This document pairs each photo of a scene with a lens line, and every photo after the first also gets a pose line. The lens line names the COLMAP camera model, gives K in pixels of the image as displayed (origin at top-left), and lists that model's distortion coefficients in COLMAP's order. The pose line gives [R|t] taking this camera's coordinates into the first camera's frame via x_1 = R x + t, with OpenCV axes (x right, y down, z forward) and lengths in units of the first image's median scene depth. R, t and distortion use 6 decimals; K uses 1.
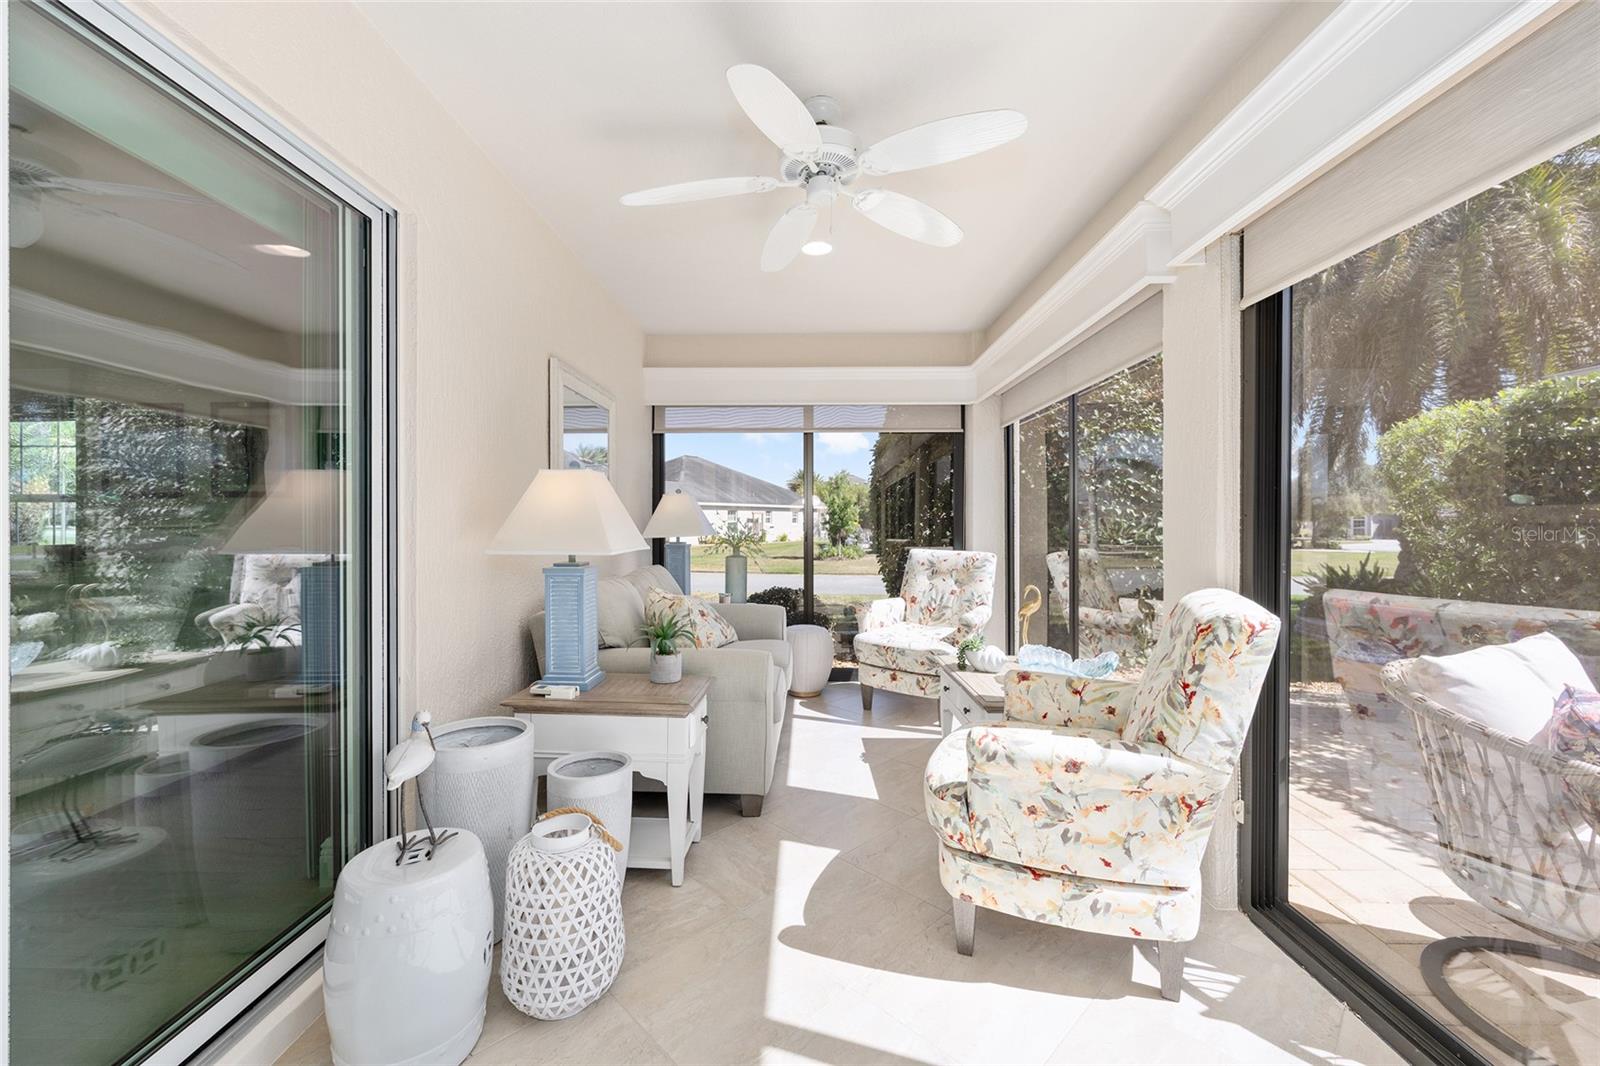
lens RADIAL K [[642.7, 0, 802.4], [0, 642.7, 524.8], [0, 0, 1]] dist [-0.002779, 0.001765]
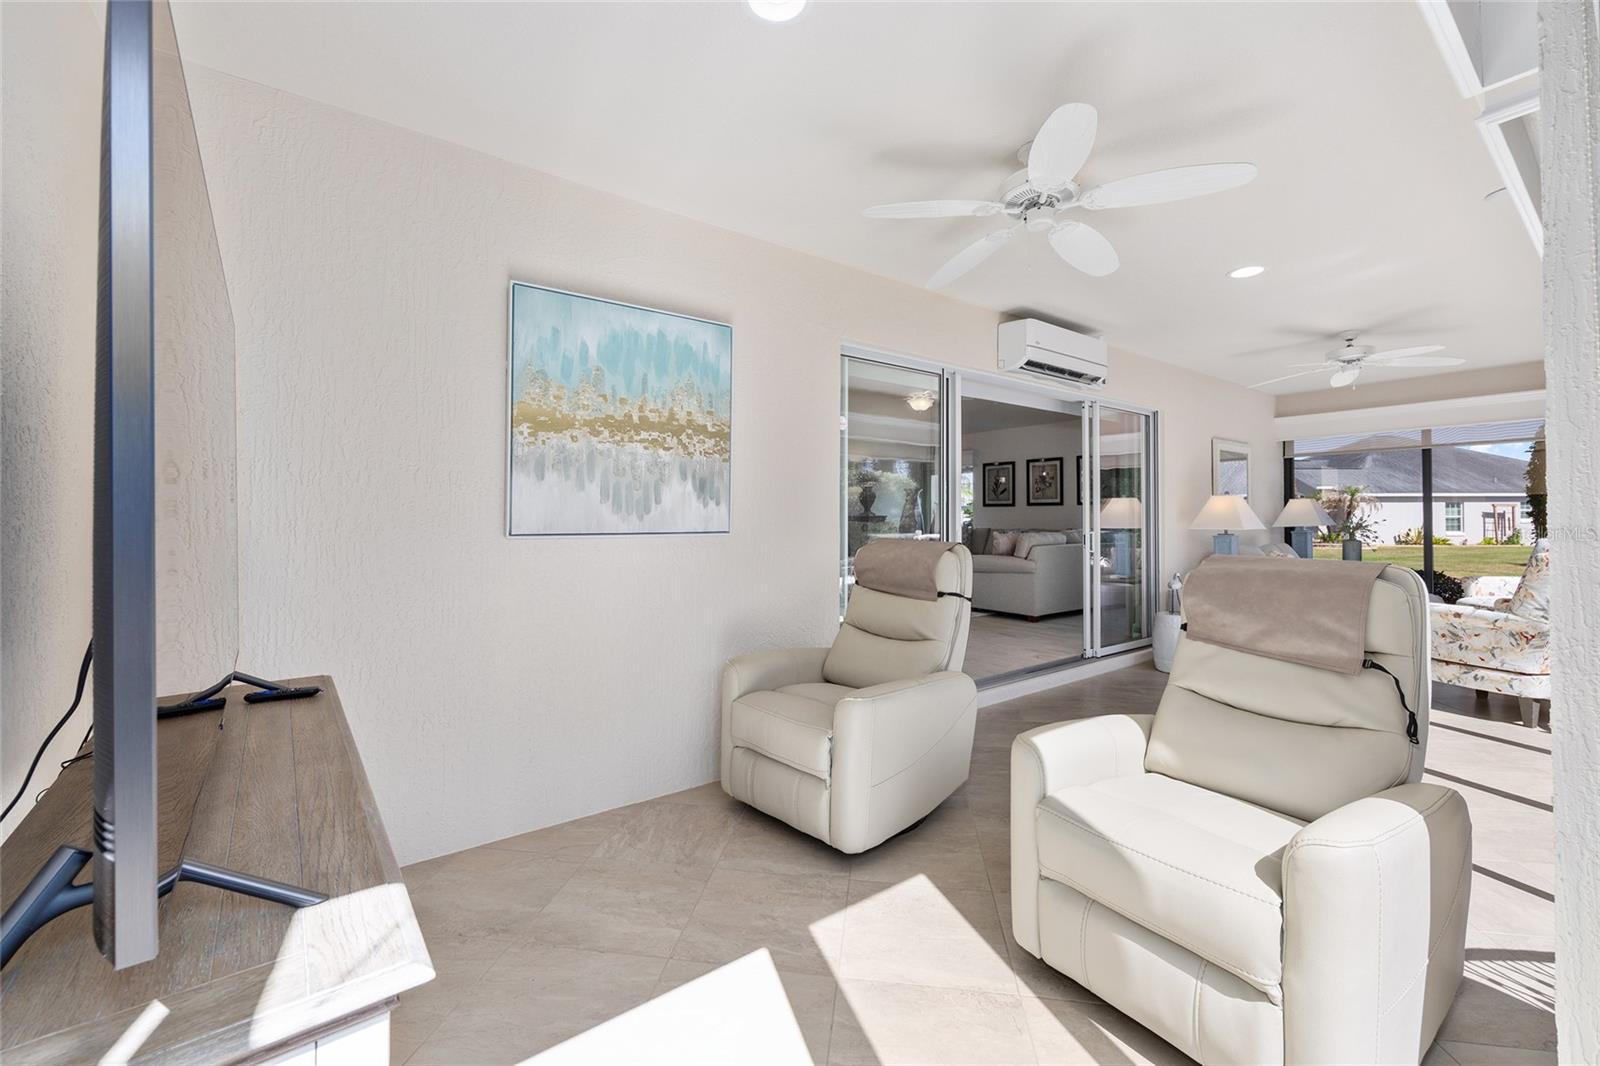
lens RADIAL K [[642.7, 0, 798.7], [0, 642.7, 511.7], [0, 0, 1]] dist [-0.002779, 0.001765]
pose [[0.600847, -0.008659, -0.799317, 0.838152], [-0.001976, 0.999922, -0.012317, 0.014302], [0.799362, 0.008980, 0.600783, -2.398265]]
